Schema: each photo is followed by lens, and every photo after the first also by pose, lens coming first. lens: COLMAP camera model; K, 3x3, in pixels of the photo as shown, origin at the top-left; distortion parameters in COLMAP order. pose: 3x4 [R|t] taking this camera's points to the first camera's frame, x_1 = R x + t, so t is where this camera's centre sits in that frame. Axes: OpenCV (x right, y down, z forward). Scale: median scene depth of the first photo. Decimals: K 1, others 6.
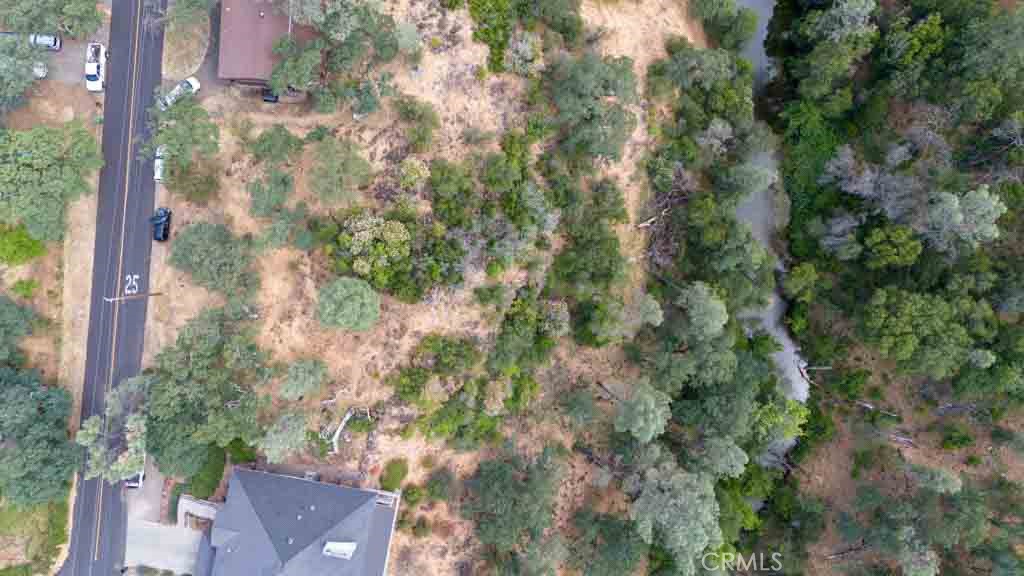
lens RADIAL K [[752.6, 0, 507.5], [0, 752.6, 290.0], [0, 0, 1]] dist [0.069525, -0.061718]
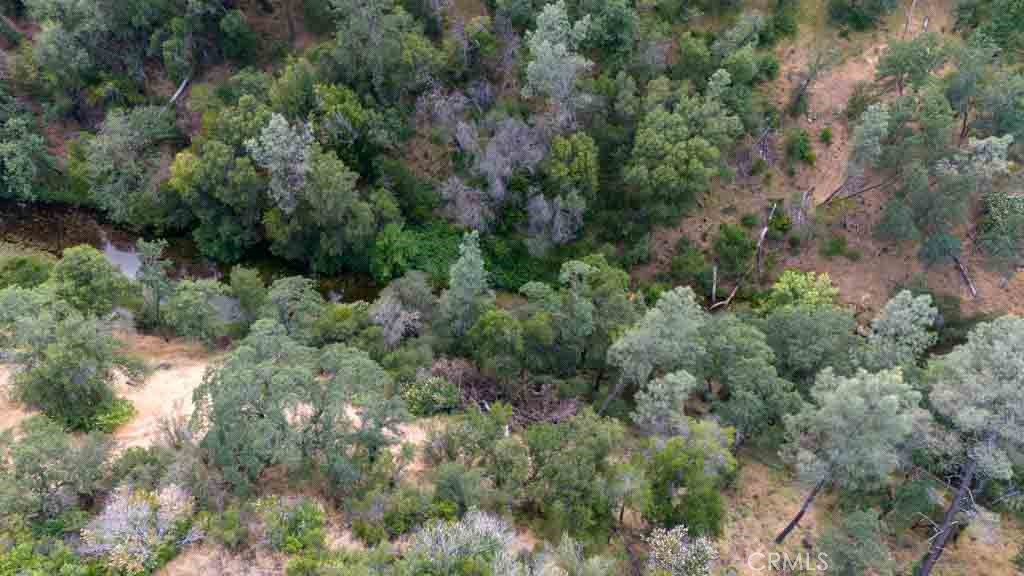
lens RADIAL K [[752.6, 0, 507.5], [0, 752.6, 290.0], [0, 0, 1]] dist [0.069525, -0.061718]
pose [[0.130205, -0.749656, 0.648893, -0.131950], [0.991236, 0.113161, -0.068166, -0.057127], [-0.022328, 0.652082, 0.757820, 0.469466]]
